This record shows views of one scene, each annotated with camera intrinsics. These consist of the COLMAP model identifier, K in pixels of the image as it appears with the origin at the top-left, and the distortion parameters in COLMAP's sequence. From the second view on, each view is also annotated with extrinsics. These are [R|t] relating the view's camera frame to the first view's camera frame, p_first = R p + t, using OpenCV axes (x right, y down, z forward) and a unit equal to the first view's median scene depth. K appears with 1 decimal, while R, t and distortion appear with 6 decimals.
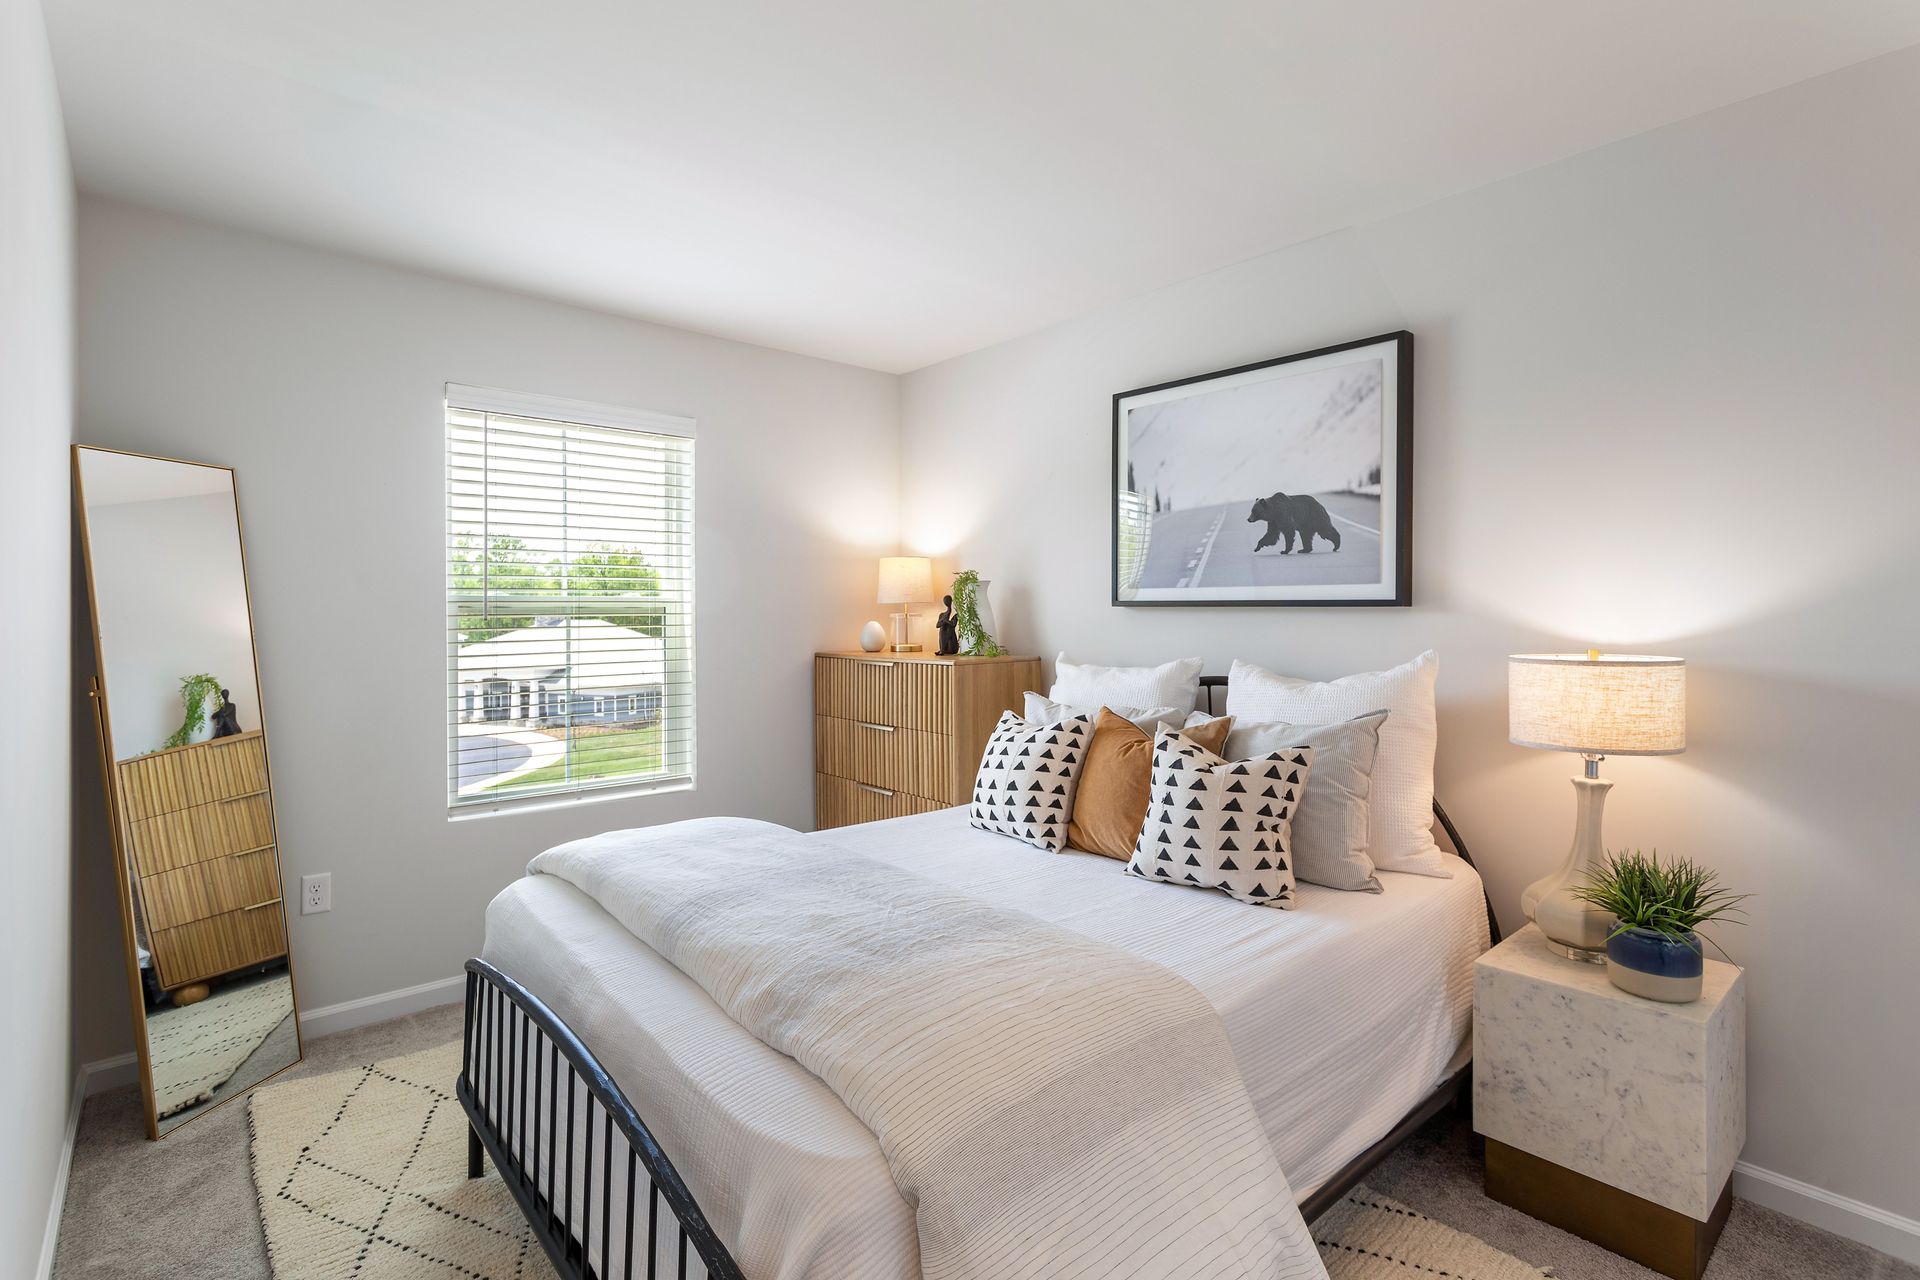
lens RADIAL K [[914.3, 0, 948.7], [0, 914.3, 607.3], [0, 0, 1]] dist [-0.000800, 0.000158]
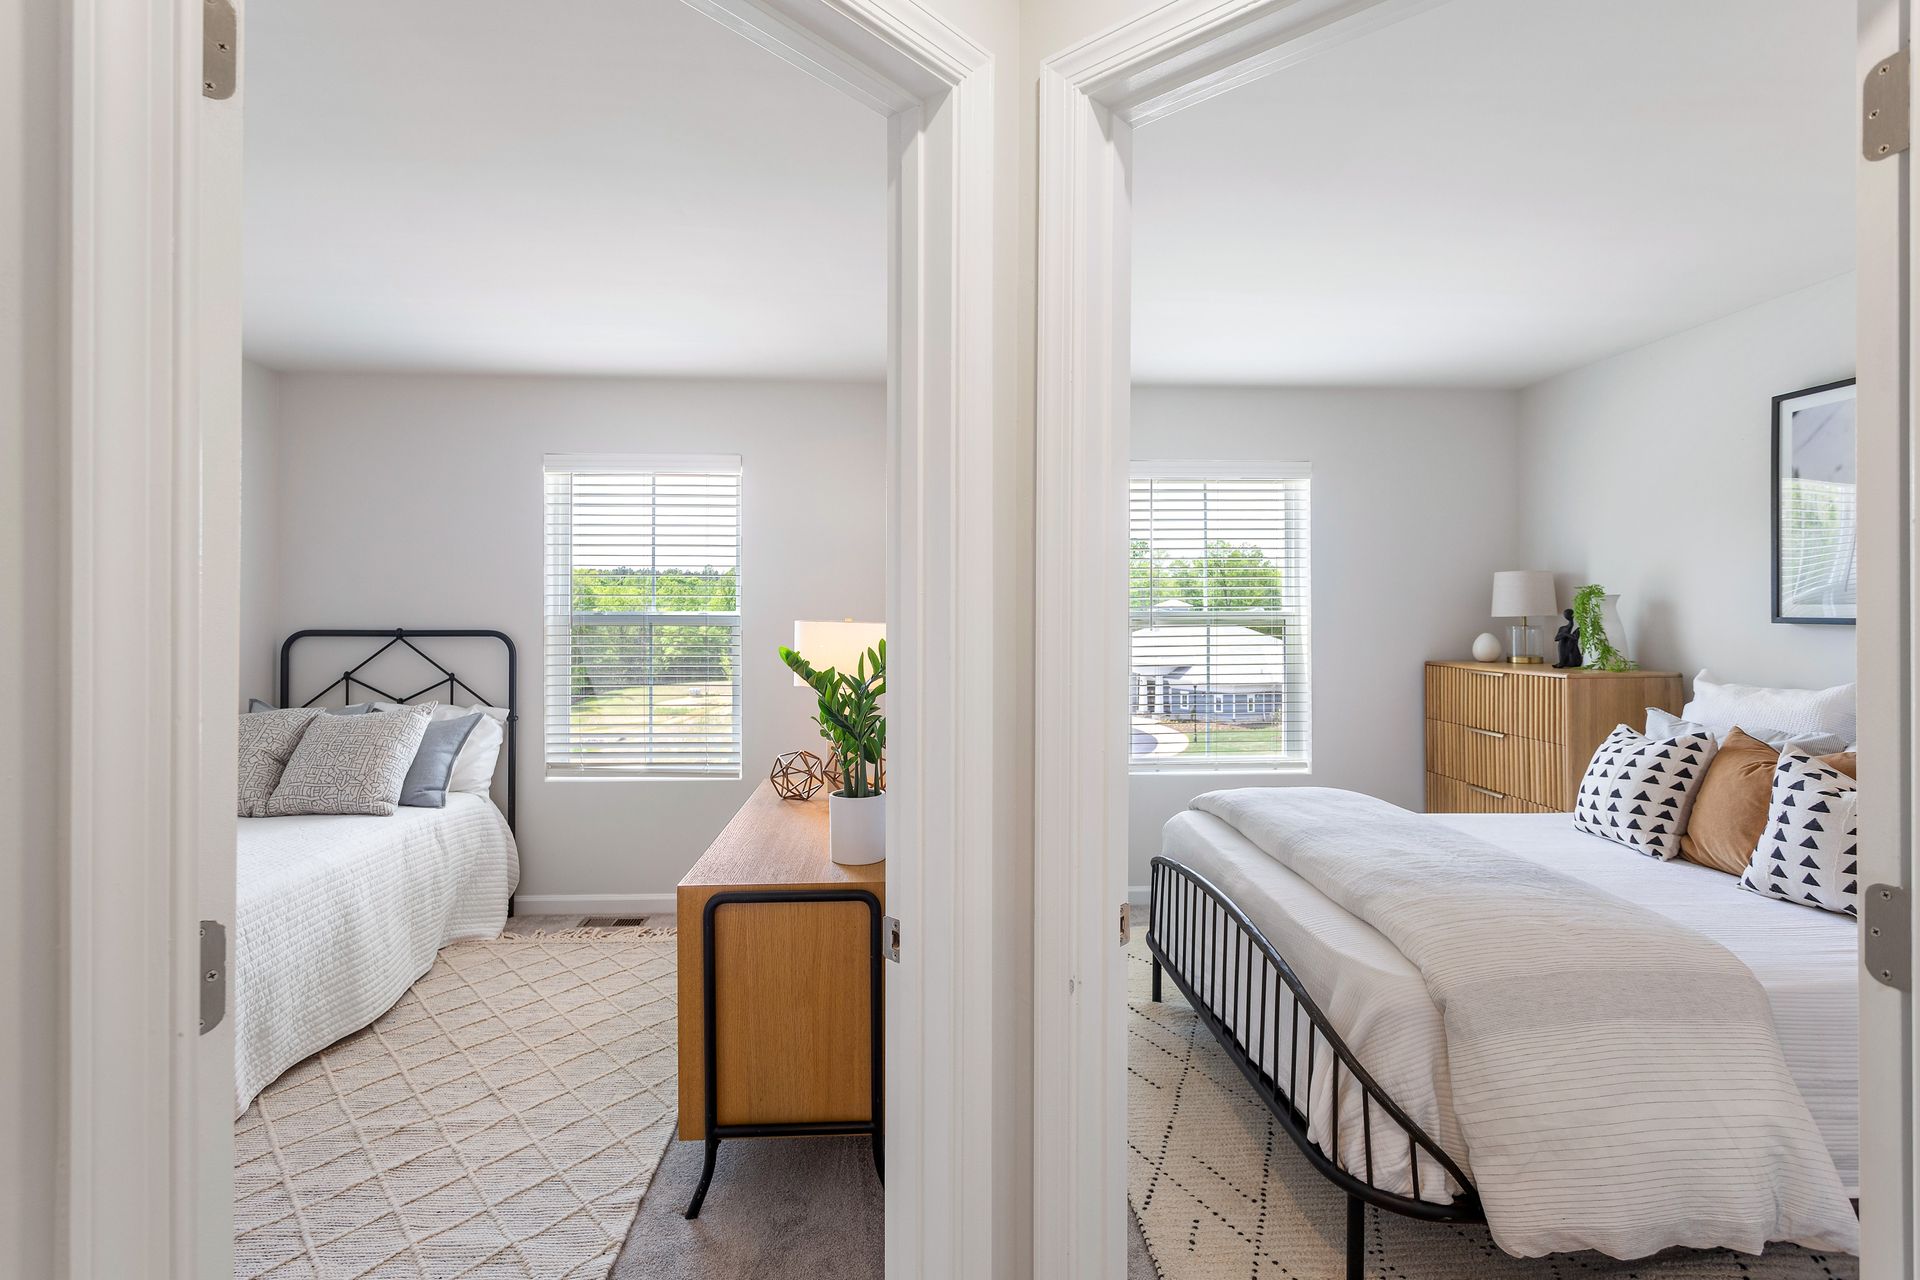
lens RADIAL K [[914.3, 0, 948.7], [0, 914.3, 607.3], [0, 0, 1]] dist [-0.000800, 0.000158]
pose [[0.794287, 0.000501, -0.607543, 0.099276], [-0.000214, 1.000000, 0.000545, -0.022461], [0.607543, -0.000303, 0.794287, -0.321112]]
